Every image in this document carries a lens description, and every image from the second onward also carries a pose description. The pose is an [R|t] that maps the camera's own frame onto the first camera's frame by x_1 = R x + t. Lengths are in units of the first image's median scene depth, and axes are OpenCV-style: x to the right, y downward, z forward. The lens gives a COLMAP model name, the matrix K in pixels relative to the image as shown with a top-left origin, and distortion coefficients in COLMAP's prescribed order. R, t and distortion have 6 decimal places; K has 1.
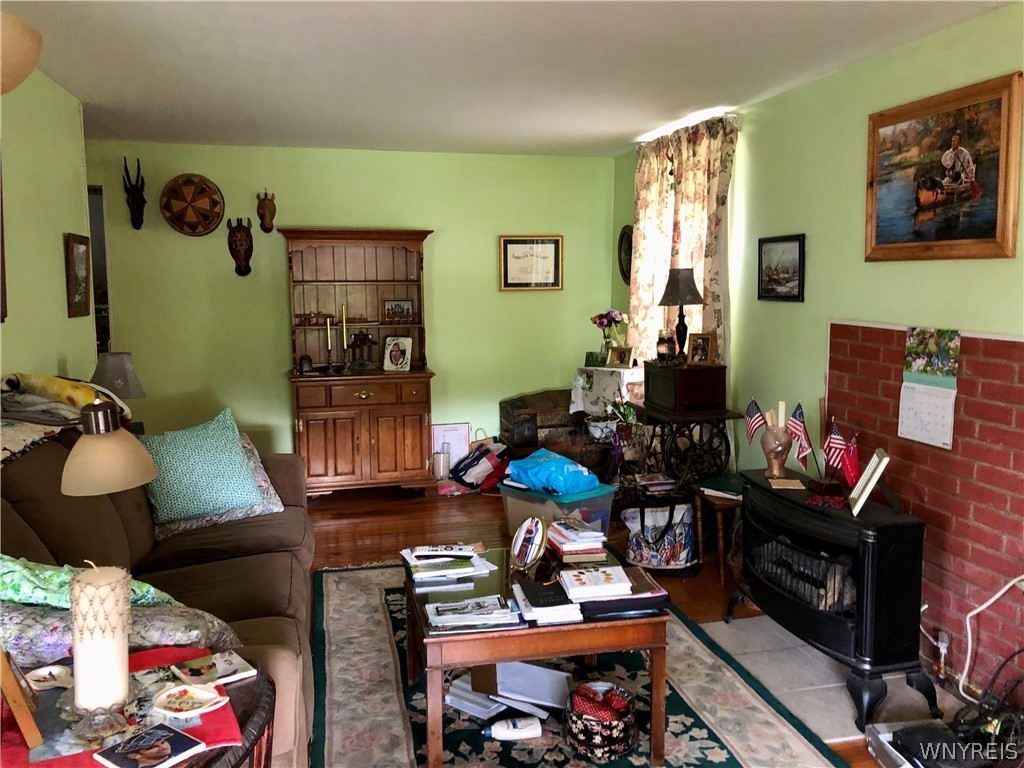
lens RADIAL K [[854.7, 0, 512.3], [0, 854.7, 380.8], [0, 0, 1]] dist [-0.003034, 0.004973]
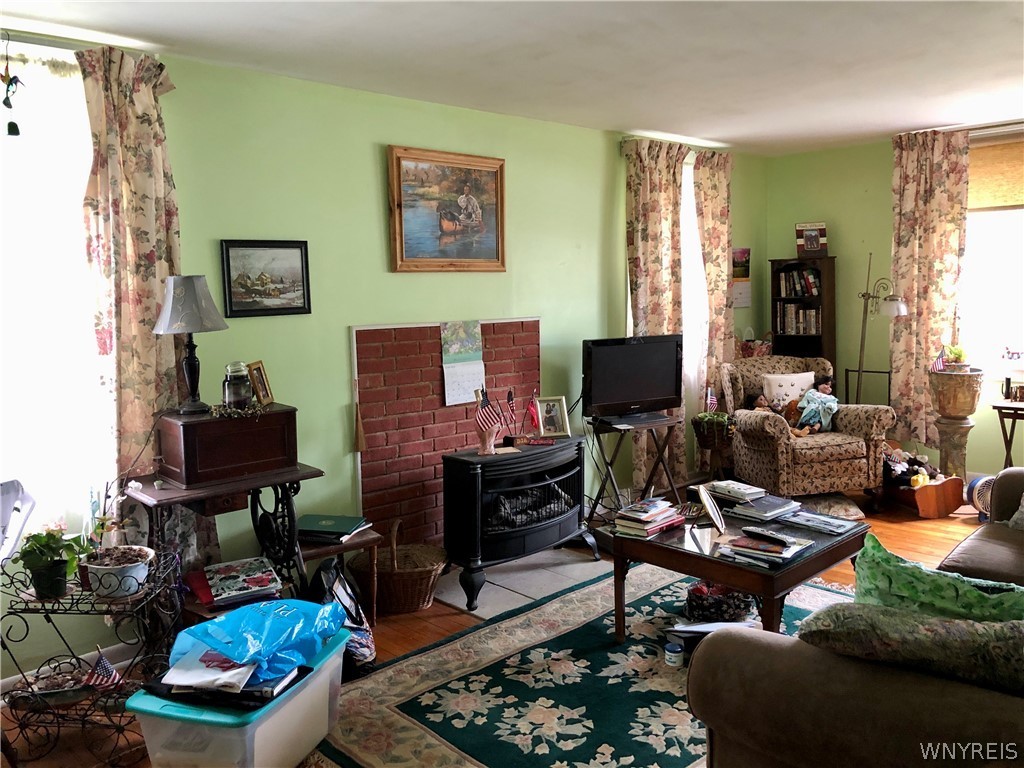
lens RADIAL K [[854.7, 0, 512.2], [0, 854.7, 383.7], [0, 0, 1]] dist [-0.003034, 0.004973]
pose [[-0.530971, -0.103333, 0.841066, -0.717585], [0.108477, 0.976083, 0.188403, -0.209958], [-0.840418, 0.191273, -0.507062, 1.612312]]
